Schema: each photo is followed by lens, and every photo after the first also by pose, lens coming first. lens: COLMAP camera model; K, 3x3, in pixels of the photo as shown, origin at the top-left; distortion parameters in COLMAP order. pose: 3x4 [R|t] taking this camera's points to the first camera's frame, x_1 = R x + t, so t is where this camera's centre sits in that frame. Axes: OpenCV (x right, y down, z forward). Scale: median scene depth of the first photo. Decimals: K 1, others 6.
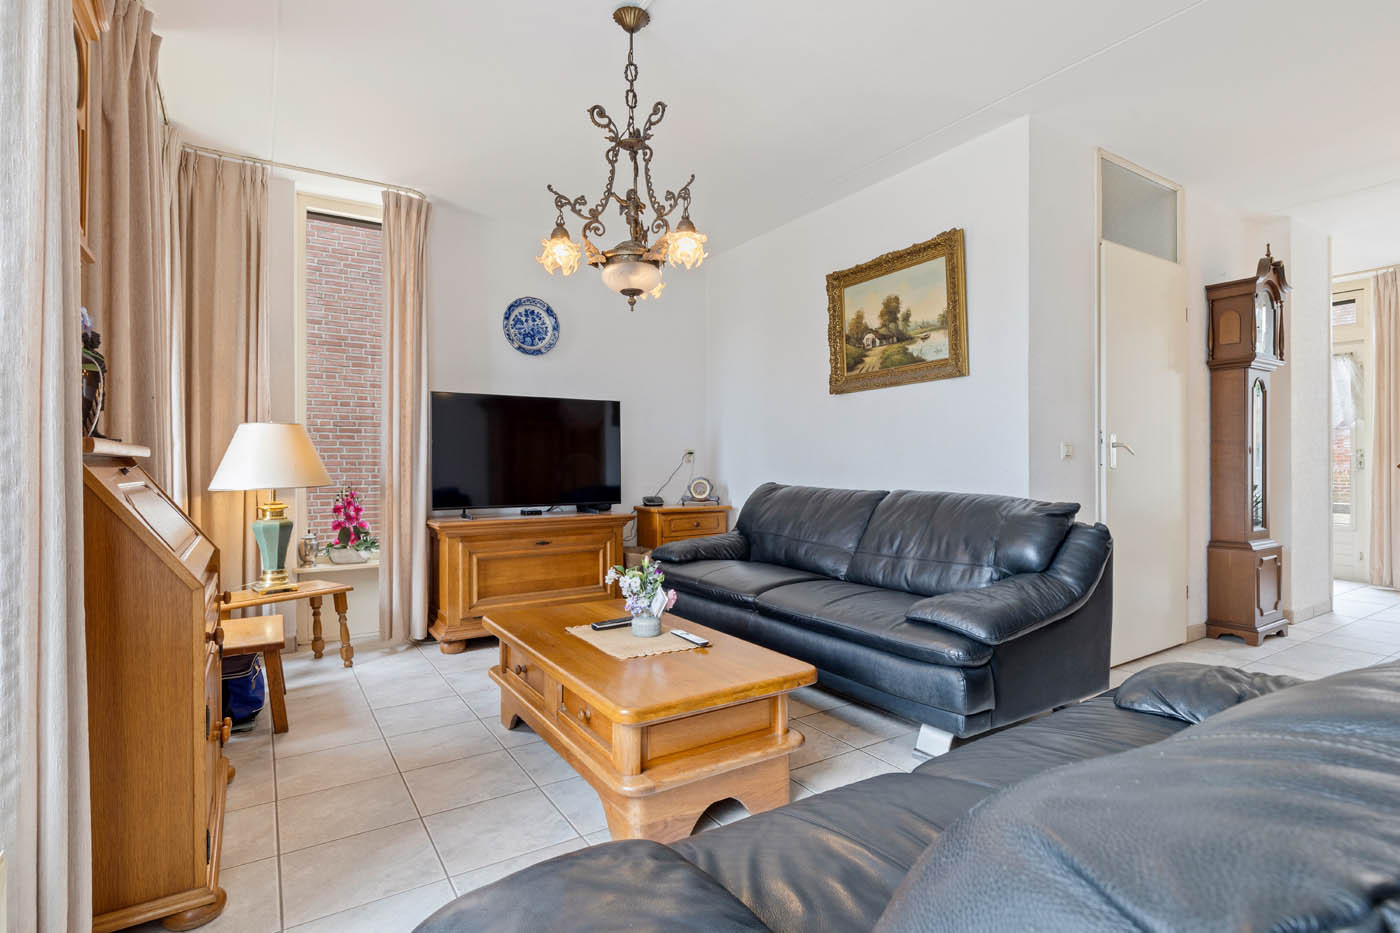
lens RADIAL K [[694.7, 0, 687.1], [0, 694.7, 456.3], [0, 0, 1]] dist [0.001950, 0.000035]
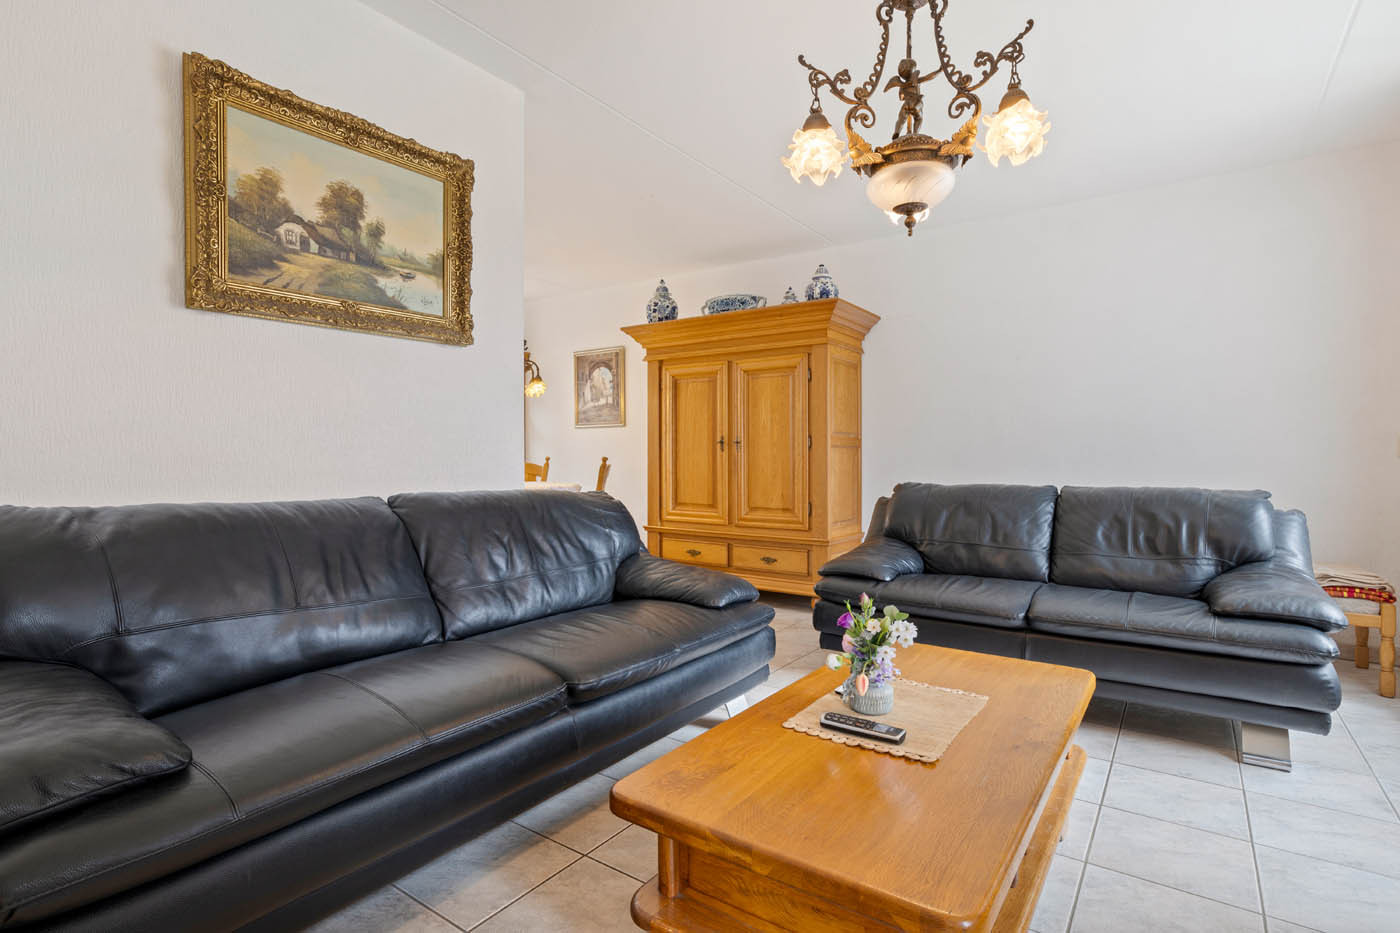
lens RADIAL K [[673.9, 0, 723.0], [0, 673.9, 453.7], [0, 0, 1]] dist [-0.003015, -0.000455]
pose [[-0.403577, 0.006733, 0.914921, -0.385545], [-0.013397, 0.999822, -0.013268, 0.013463], [-0.914847, -0.017612, -0.403416, 0.916441]]
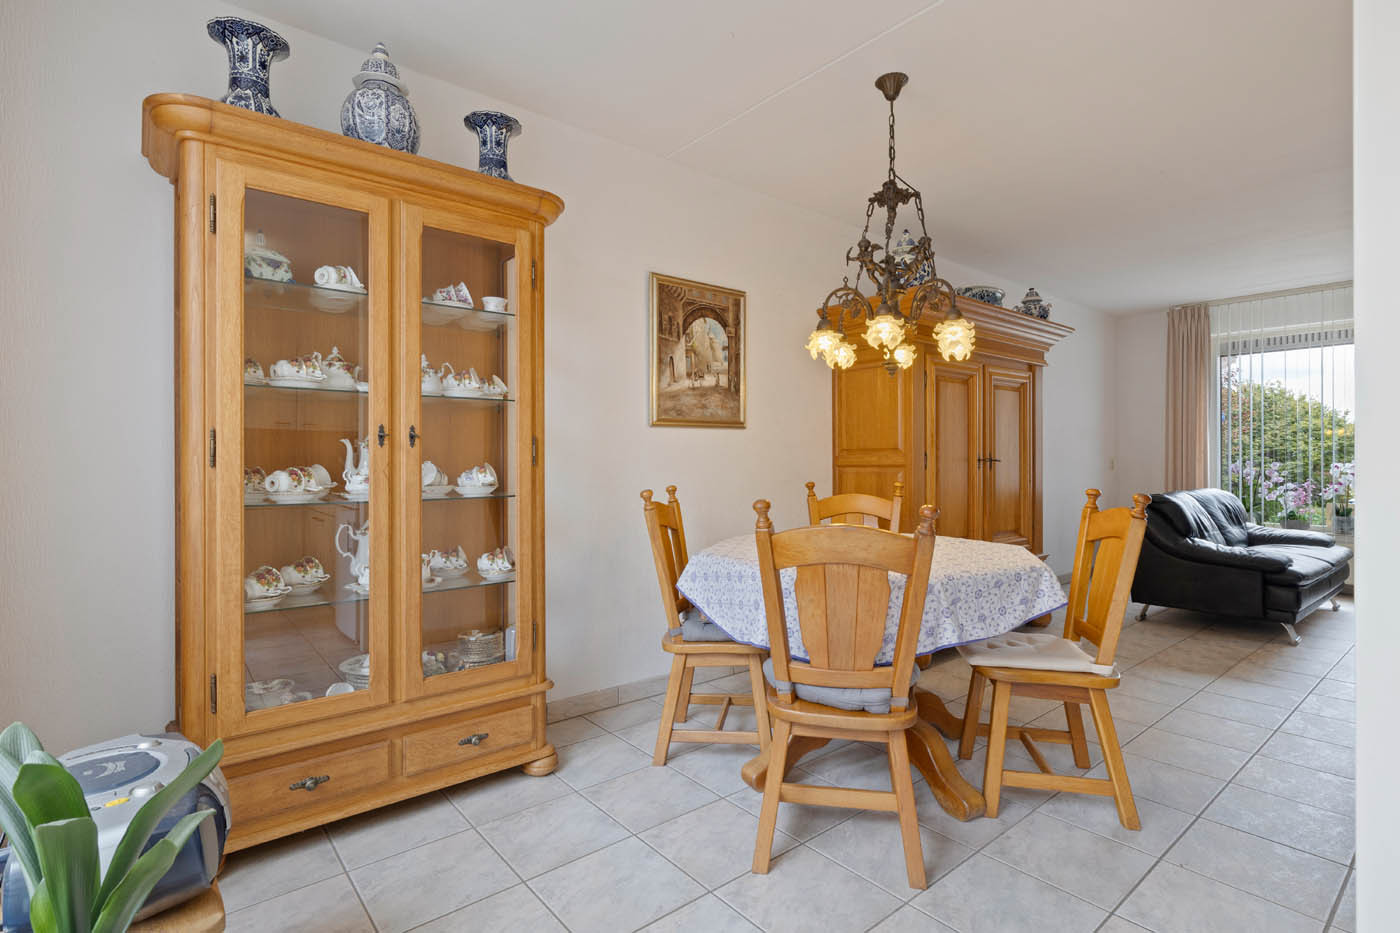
lens RADIAL K [[694.7, 0, 723.5], [0, 694.7, 458.2], [0, 0, 1]] dist [-0.001734, -0.000385]
pose [[-0.989205, 0.002563, -0.146514, 1.378776], [0.004165, 0.999935, -0.010628, -0.019083], [0.146477, -0.011123, -0.989152, 1.450456]]
